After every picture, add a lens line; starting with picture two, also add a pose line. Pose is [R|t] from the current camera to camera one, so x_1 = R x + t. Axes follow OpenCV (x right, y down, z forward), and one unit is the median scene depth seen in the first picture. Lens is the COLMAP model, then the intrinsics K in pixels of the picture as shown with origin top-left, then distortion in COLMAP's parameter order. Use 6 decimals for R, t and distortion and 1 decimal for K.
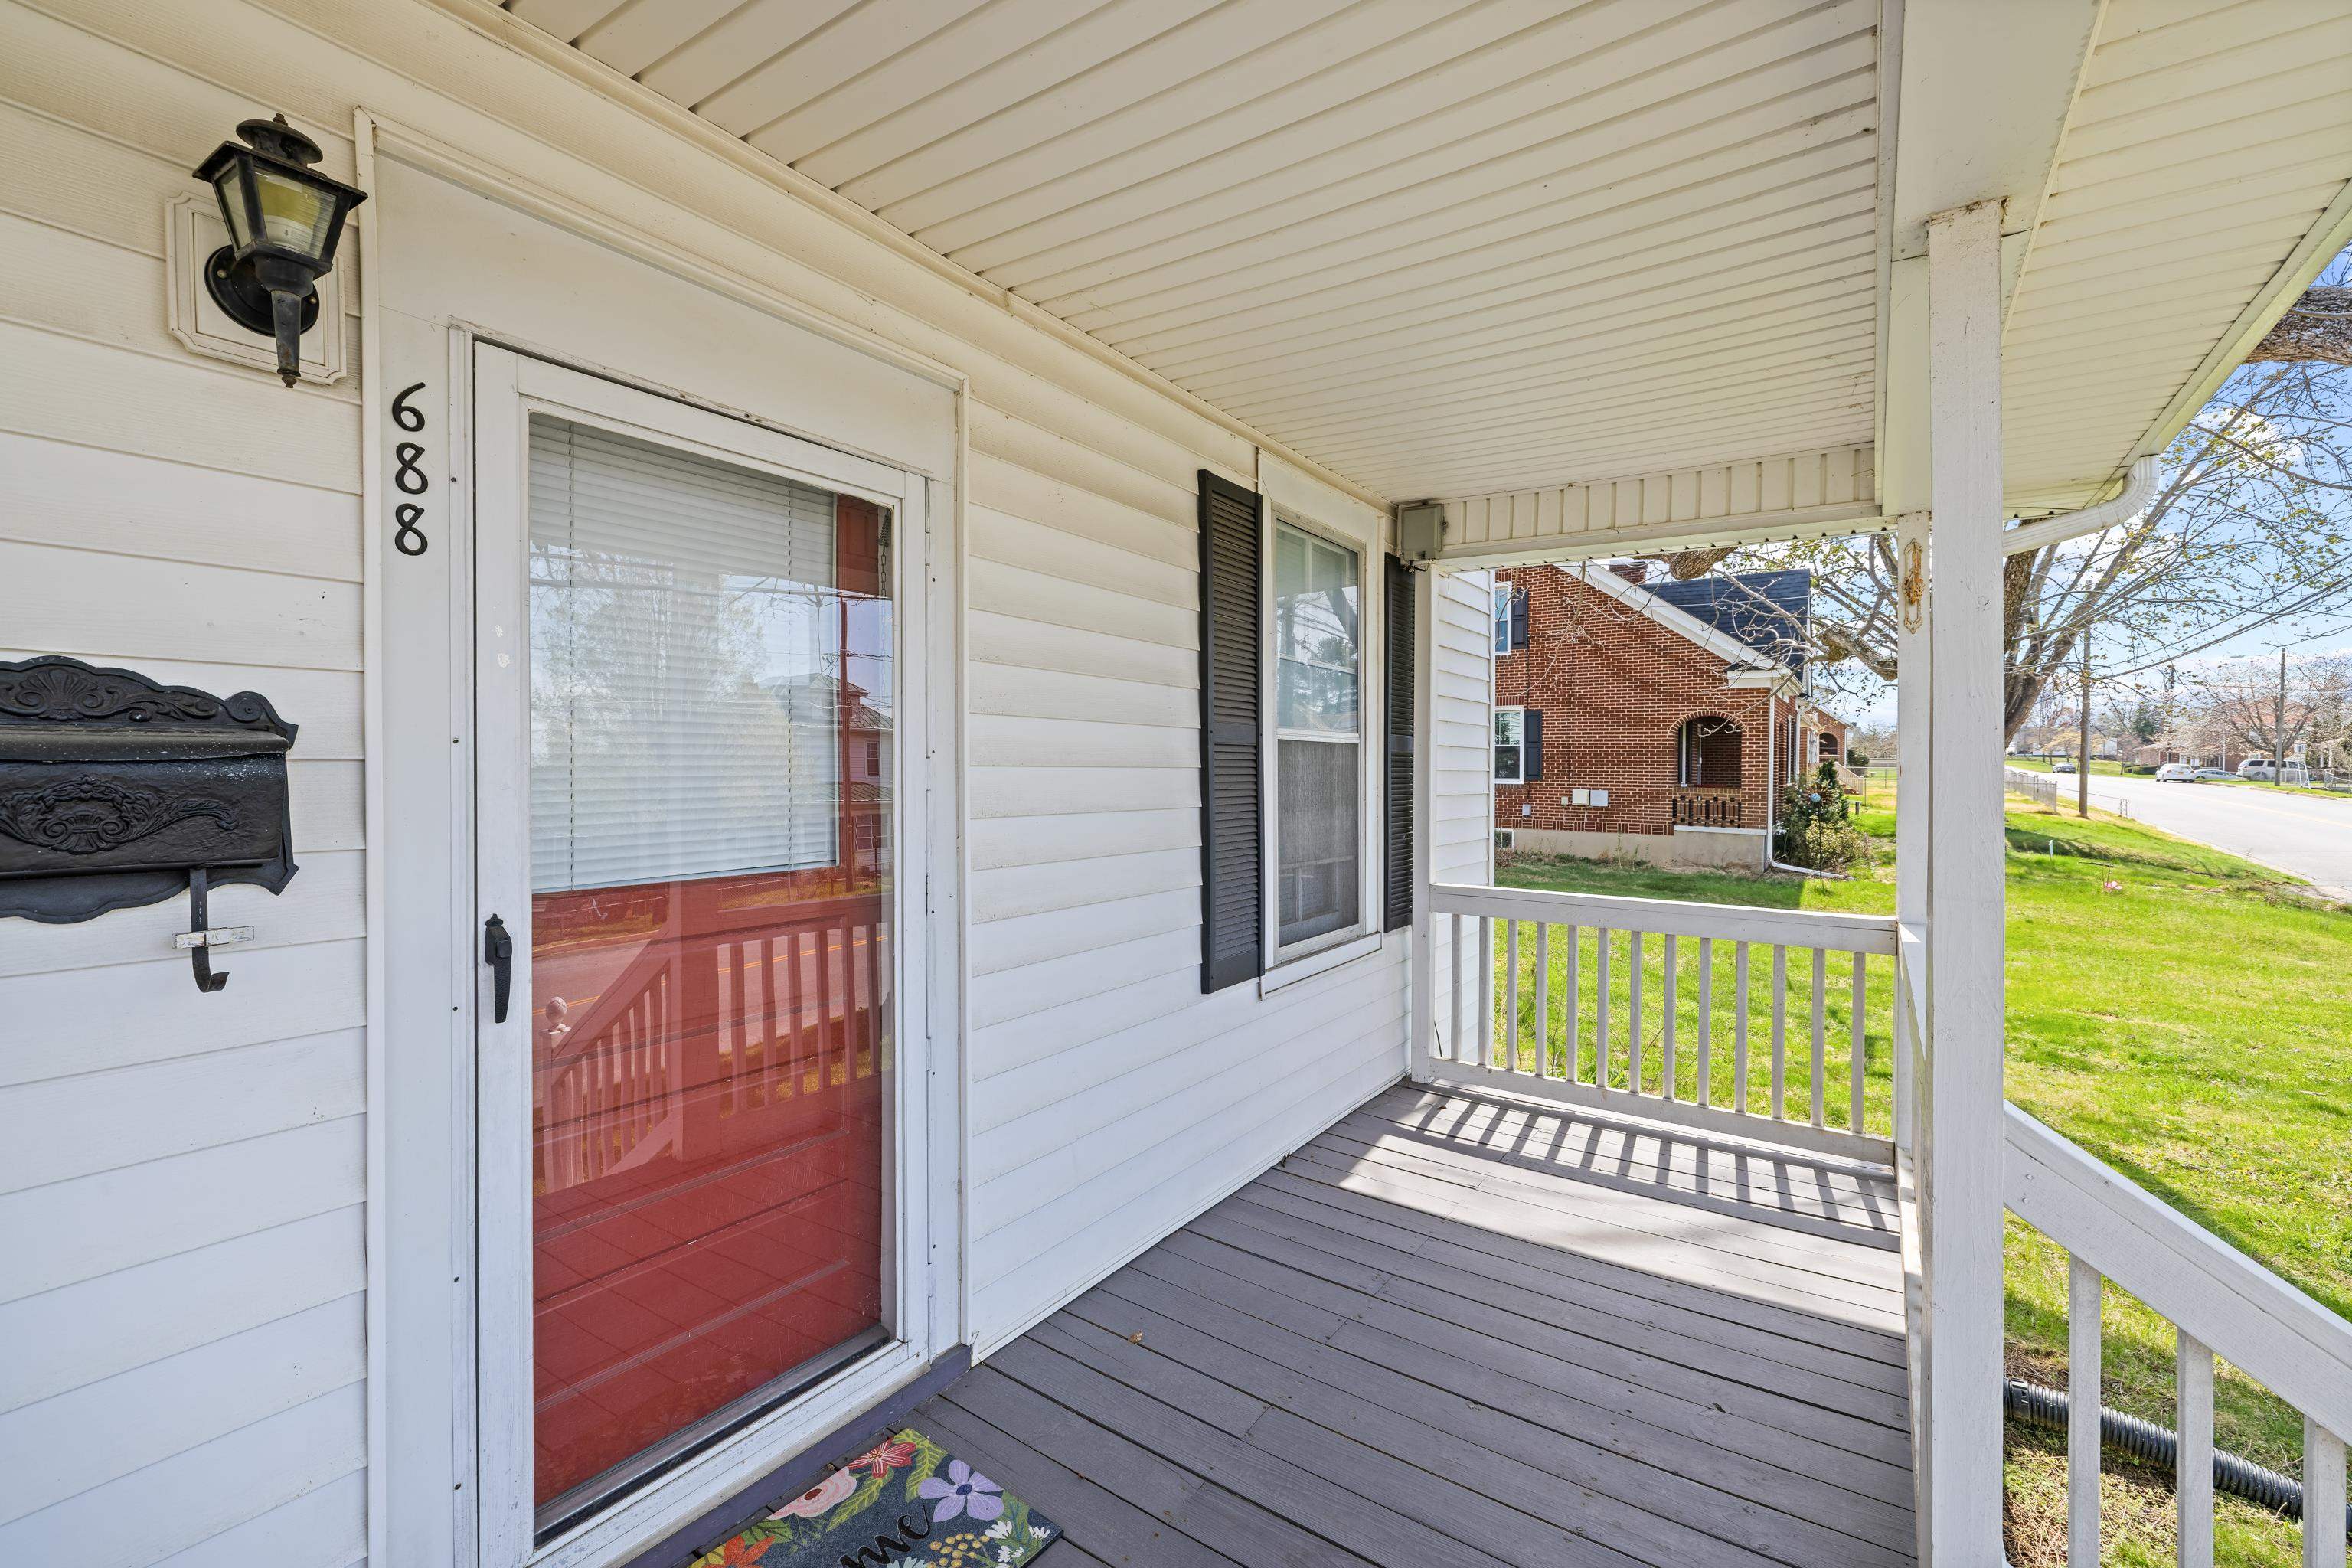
lens RADIAL K [[993.6, 0, 1176.8], [0, 993.6, 776.4], [0, 0, 1]] dist [0.001771, 0.000513]
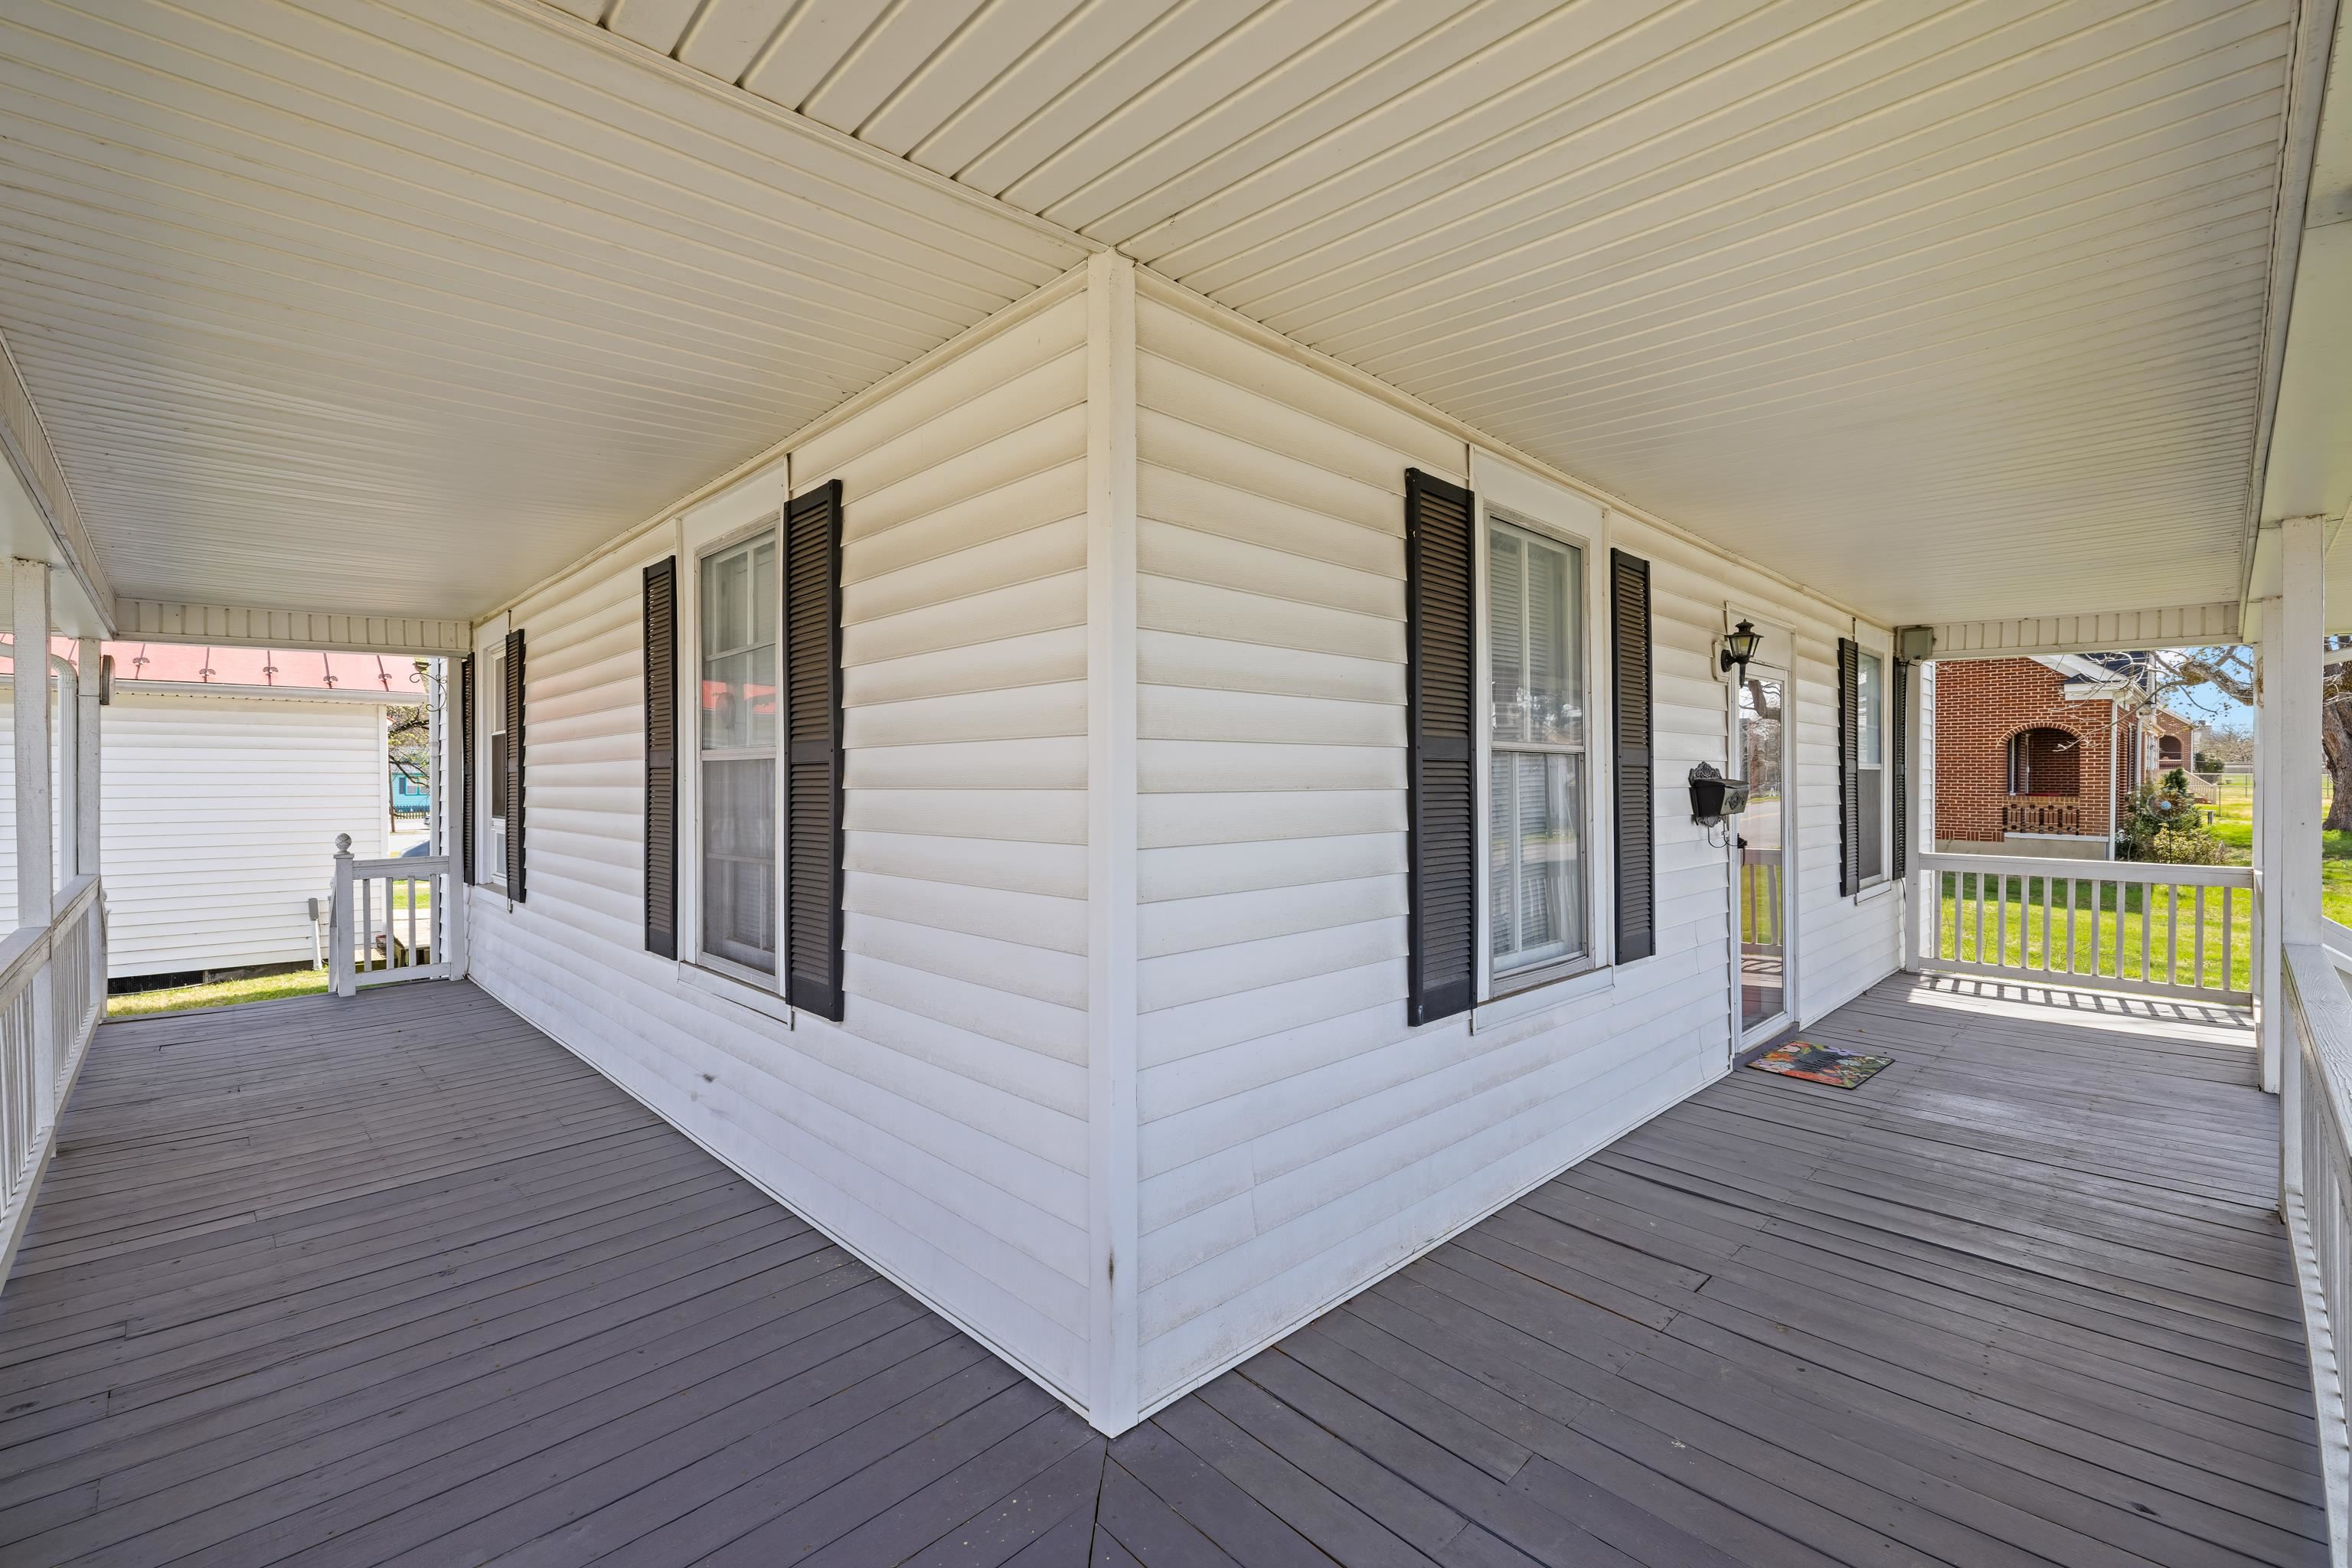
lens RADIAL K [[1118.7, 0, 1174.4], [0, 1118.7, 793.6], [0, 0, 1]] dist [0.001785, 0.029723]
pose [[0.990977, -0.013818, -0.133318, -0.095321], [0.013354, 0.999901, -0.004374, 0.000722], [0.133365, 0.002554, 0.991064, -0.134256]]
